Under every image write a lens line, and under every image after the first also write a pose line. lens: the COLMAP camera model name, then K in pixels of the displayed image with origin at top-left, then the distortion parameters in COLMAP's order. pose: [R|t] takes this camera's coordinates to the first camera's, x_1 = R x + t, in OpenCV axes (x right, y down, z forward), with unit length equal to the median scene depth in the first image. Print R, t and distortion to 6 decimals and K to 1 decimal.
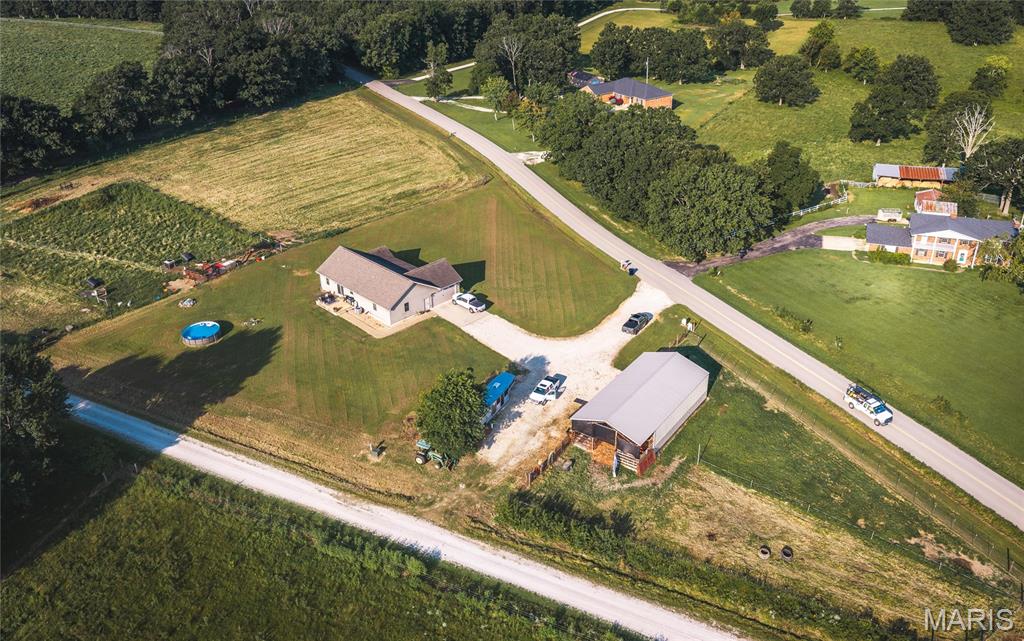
lens RADIAL K [[866.4, 0, 512.0], [0, 866.4, 320.5], [0, 0, 1]] dist [0.004896, 0.001447]
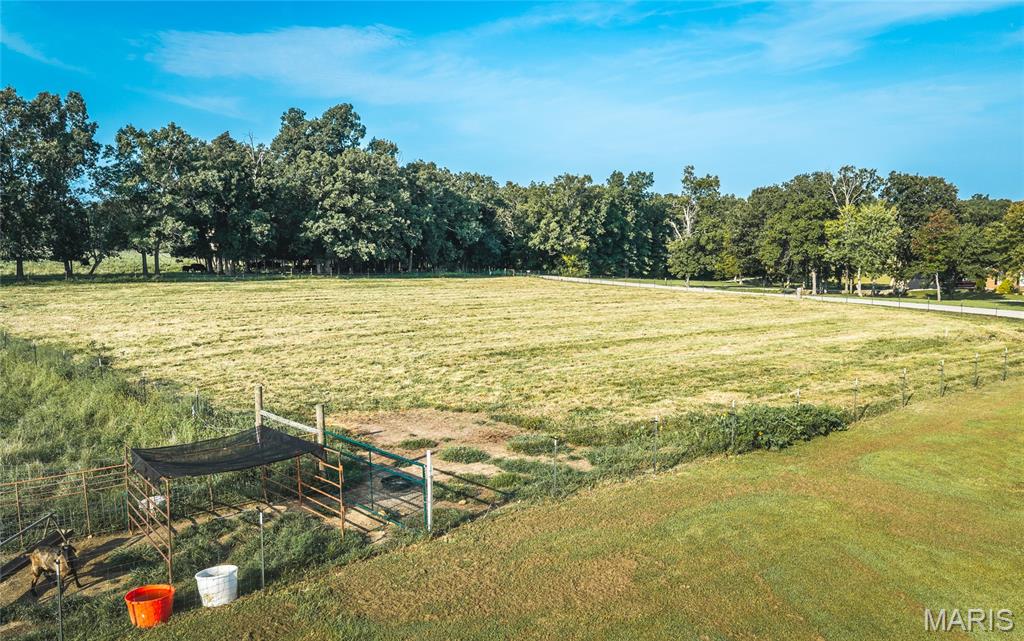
lens RADIAL K [[866.4, 0, 512.0], [0, 866.4, 320.5], [0, 0, 1]] dist [0.004896, 0.001447]
pose [[0.996525, 0.014427, -0.082031, -0.248377], [-0.044701, 0.923665, -0.380585, -0.064202], [0.070278, 0.382930, 0.921100, 0.899686]]
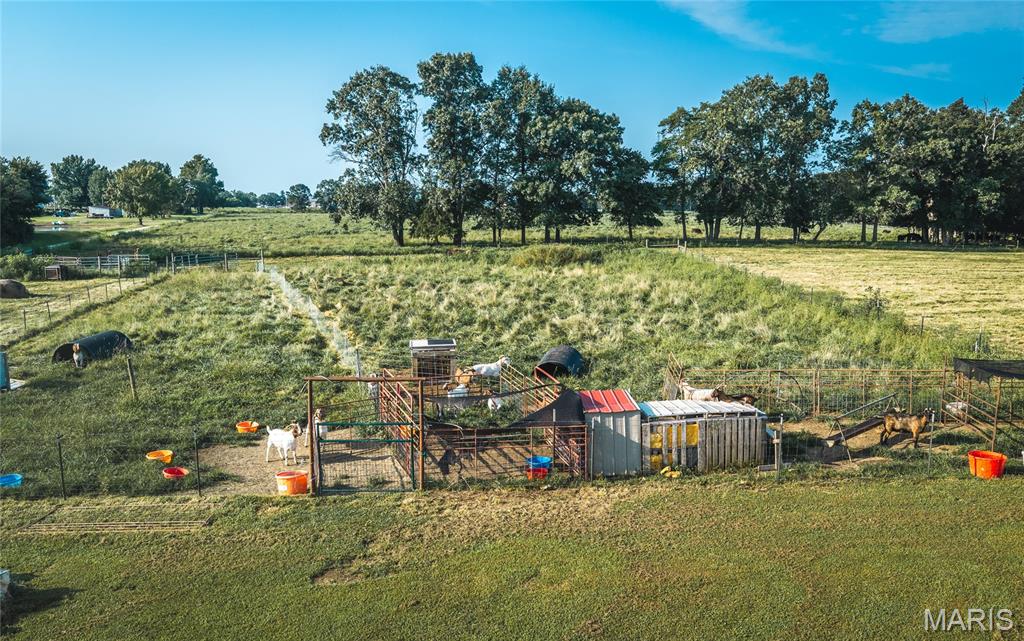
lens RADIAL K [[866.4, 0, 512.0], [0, 866.4, 320.5], [0, 0, 1]] dist [0.004896, 0.001447]
pose [[0.667461, 0.105477, -0.737136, -0.249864], [-0.357948, 0.913493, -0.193402, -0.042668], [0.652969, 0.392945, 0.647476, 0.865631]]
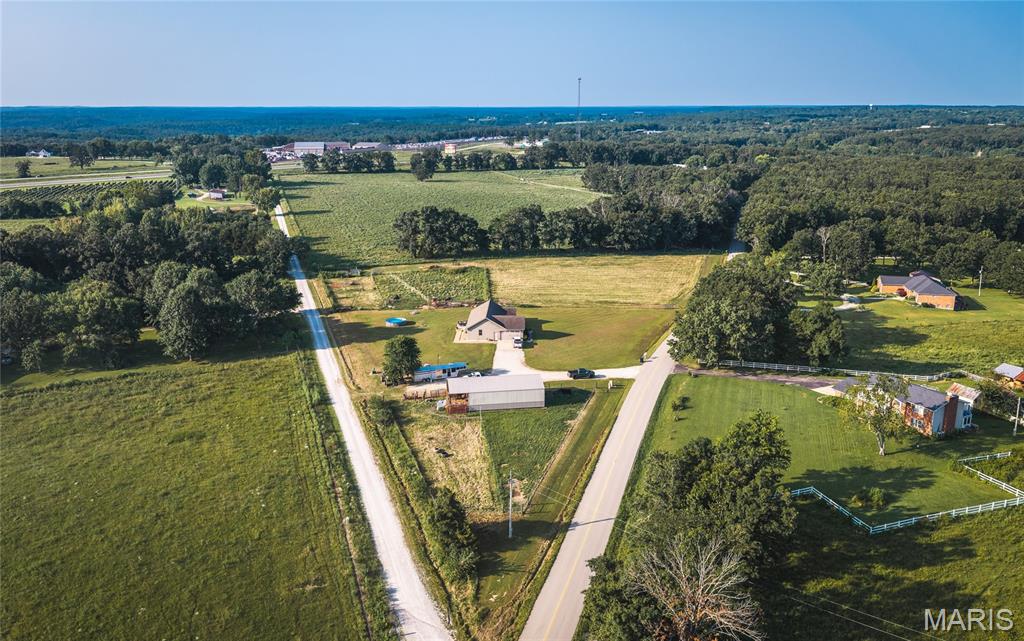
lens RADIAL K [[866.4, 0, 512.0], [0, 866.4, 320.5], [0, 0, 1]] dist [0.004896, 0.001447]
pose [[0.702314, 0.193824, -0.684972, 0.860497], [-0.347186, 0.933283, -0.091889, 0.077135], [0.621463, 0.302348, 0.722751, -0.122998]]
